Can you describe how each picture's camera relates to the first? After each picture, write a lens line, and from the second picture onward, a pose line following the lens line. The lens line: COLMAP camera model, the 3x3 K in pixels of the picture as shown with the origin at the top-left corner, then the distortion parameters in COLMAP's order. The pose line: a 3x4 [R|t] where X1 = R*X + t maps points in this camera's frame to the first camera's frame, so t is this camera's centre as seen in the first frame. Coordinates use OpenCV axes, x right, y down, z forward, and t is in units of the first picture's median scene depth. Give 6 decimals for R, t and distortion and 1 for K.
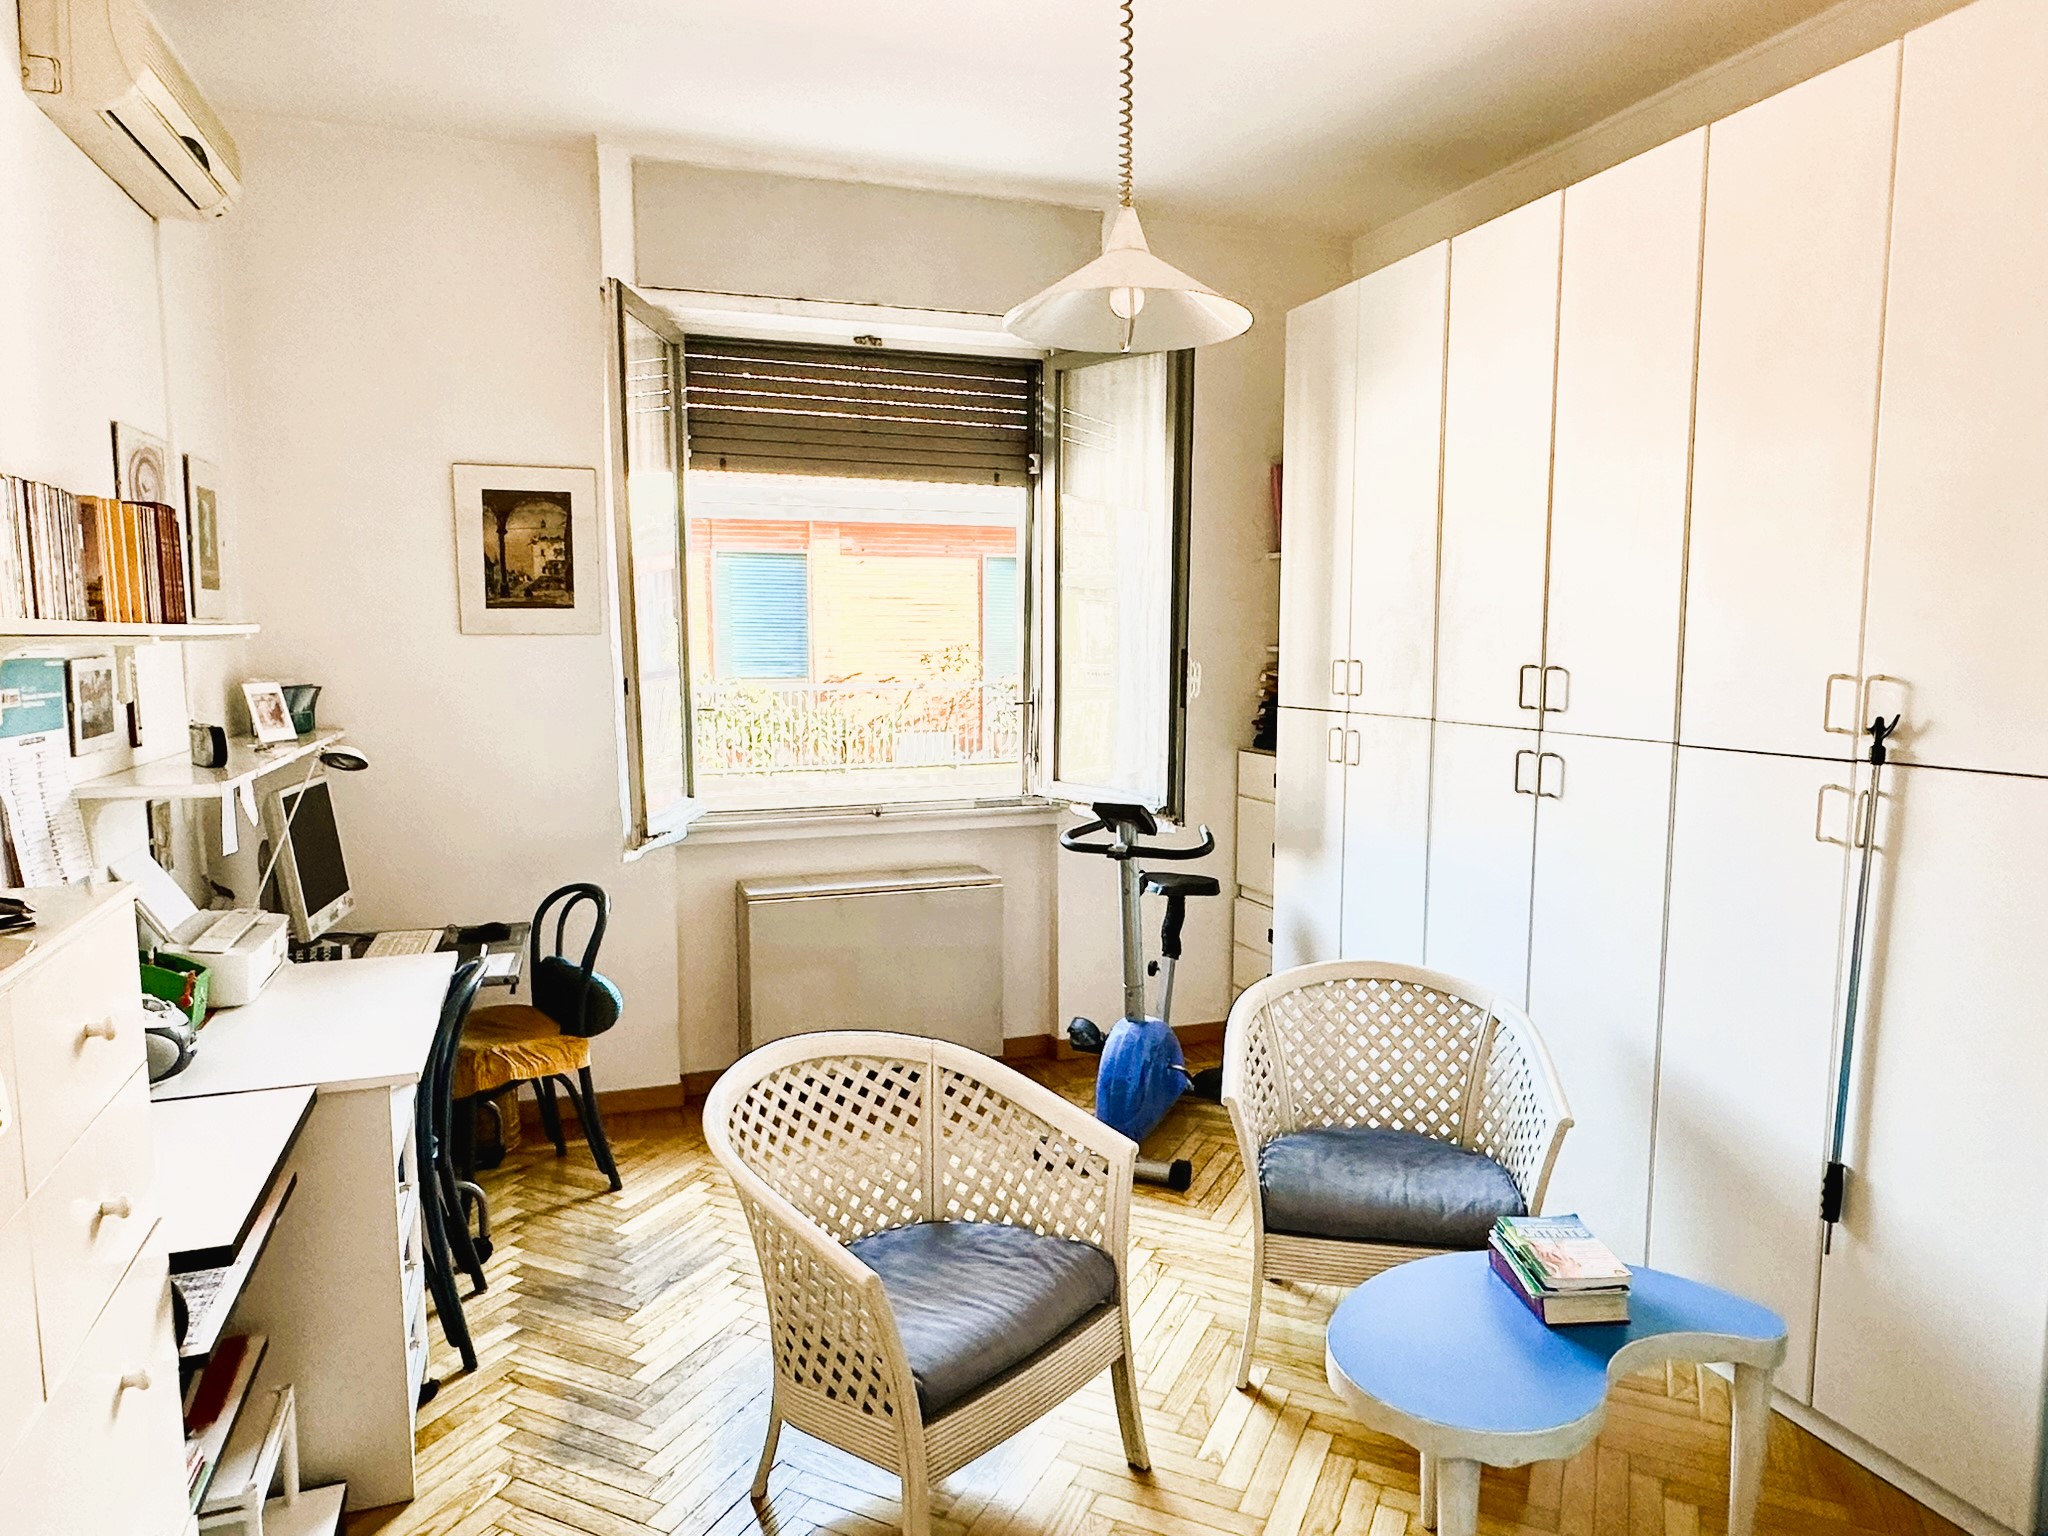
lens RADIAL K [[1283.3, 0, 1024.9], [0, 1283.3, 773.4], [0, 0, 1]] dist [-0.004258, 0.001851]
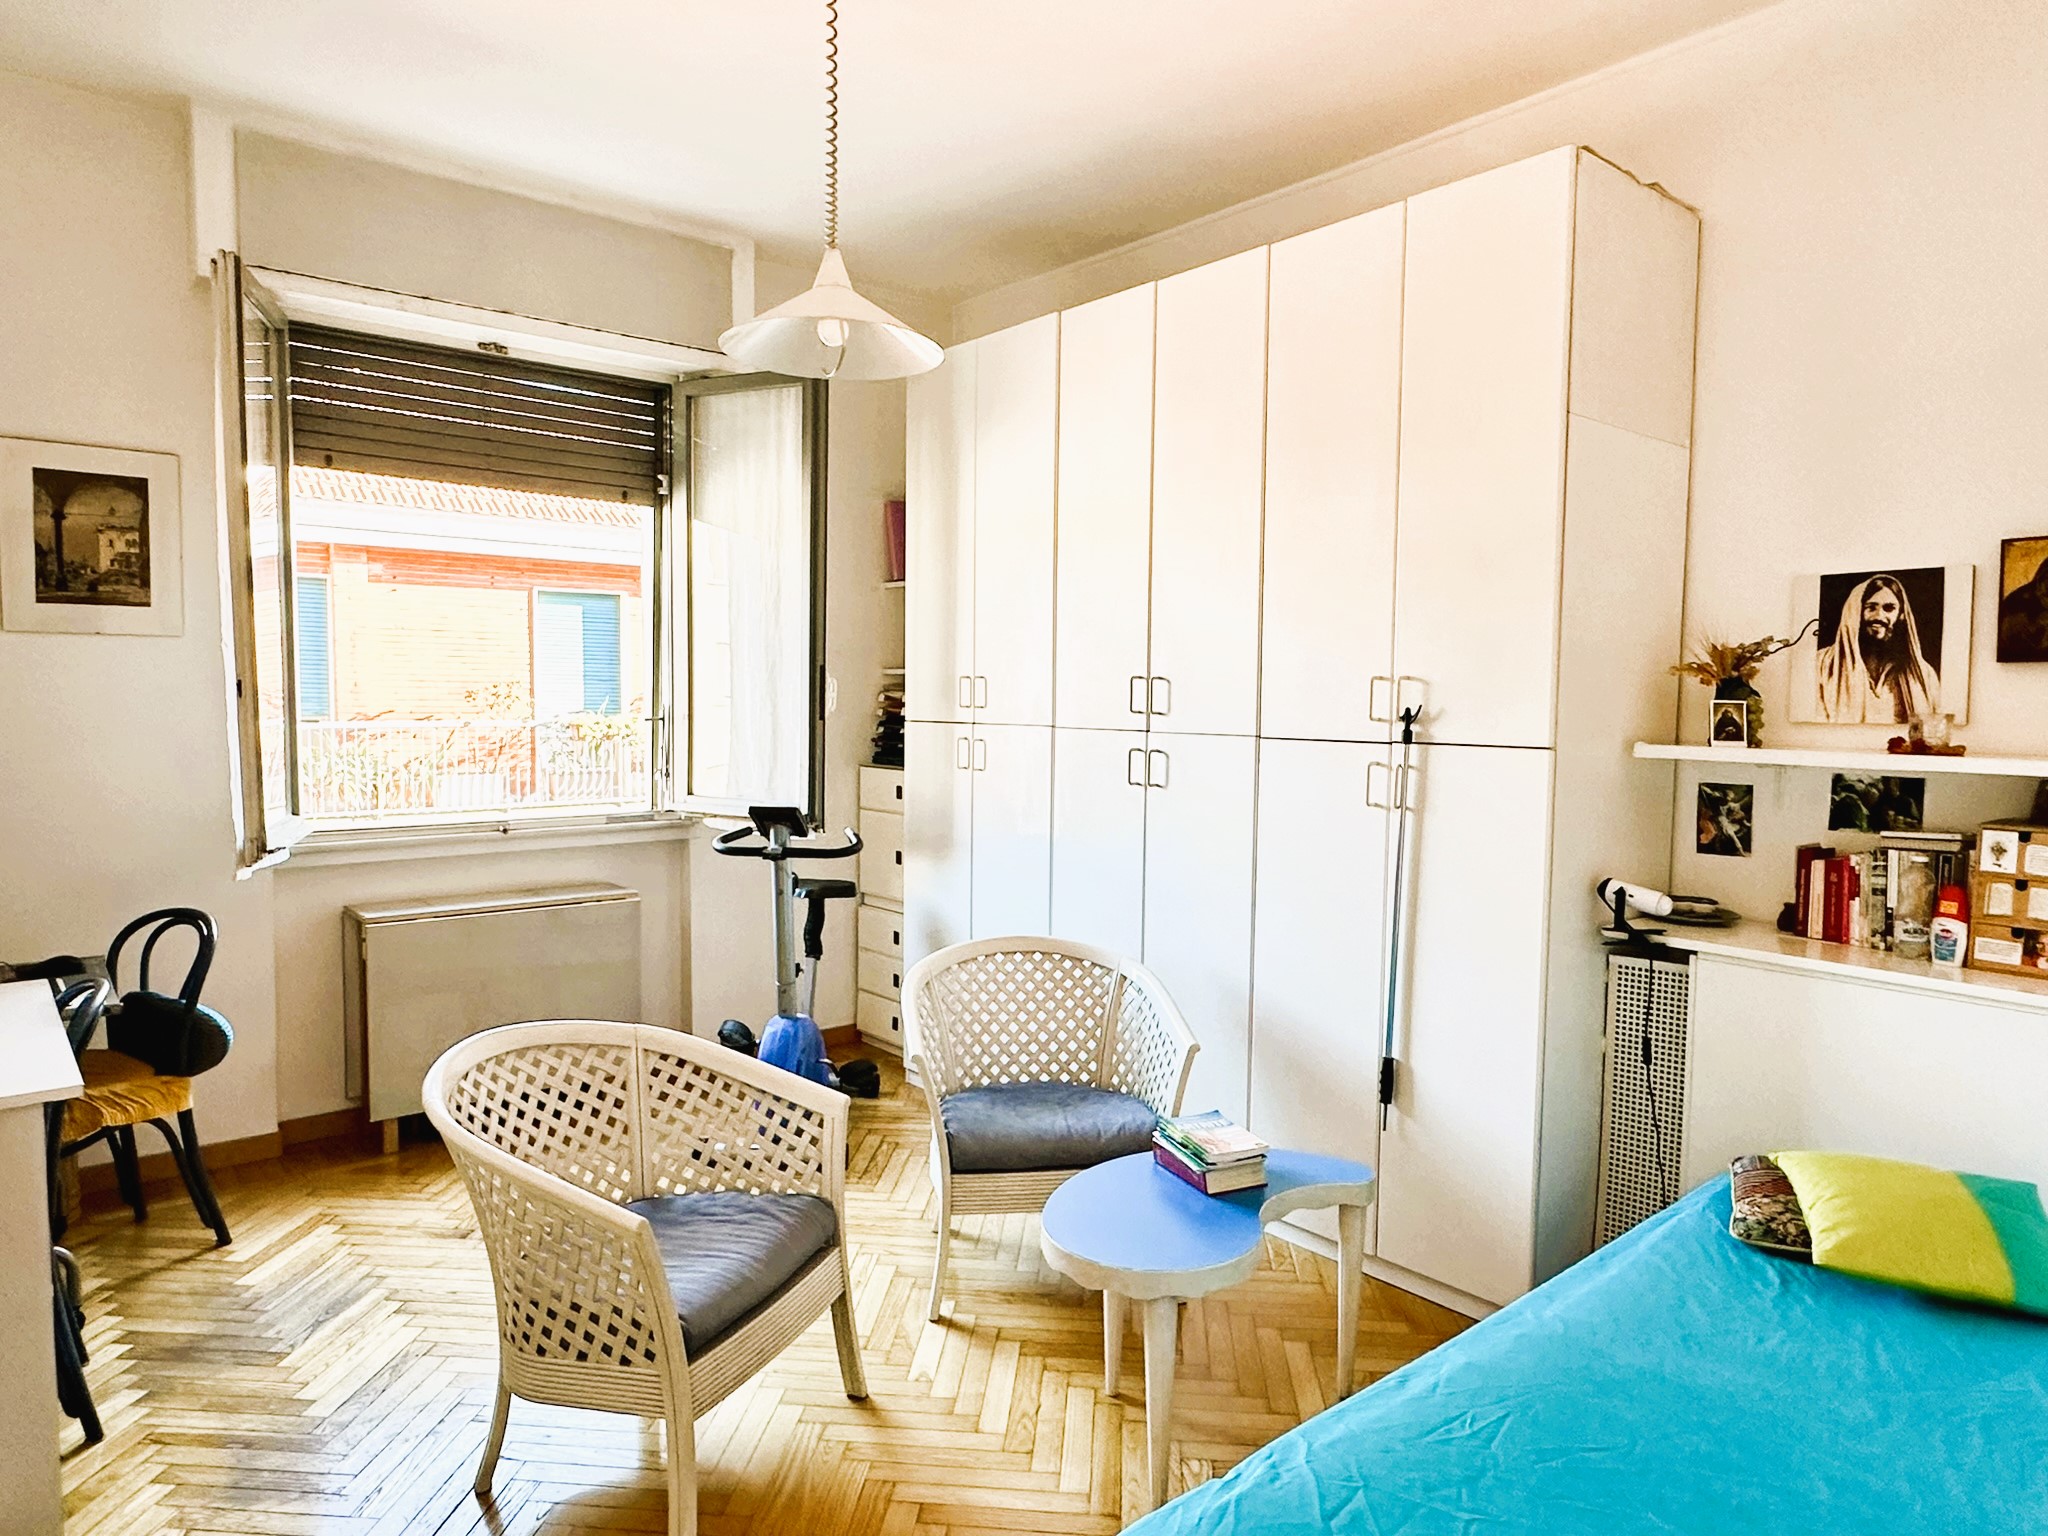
lens RADIAL K [[1283.3, 0, 1027.0], [0, 1283.3, 772.7], [0, 0, 1]] dist [-0.004258, 0.001851]
pose [[0.936378, -0.010475, 0.350838, -0.117922], [0.024463, 0.999072, -0.035463, 0.044147], [-0.350140, 0.041789, 0.935765, -0.065960]]
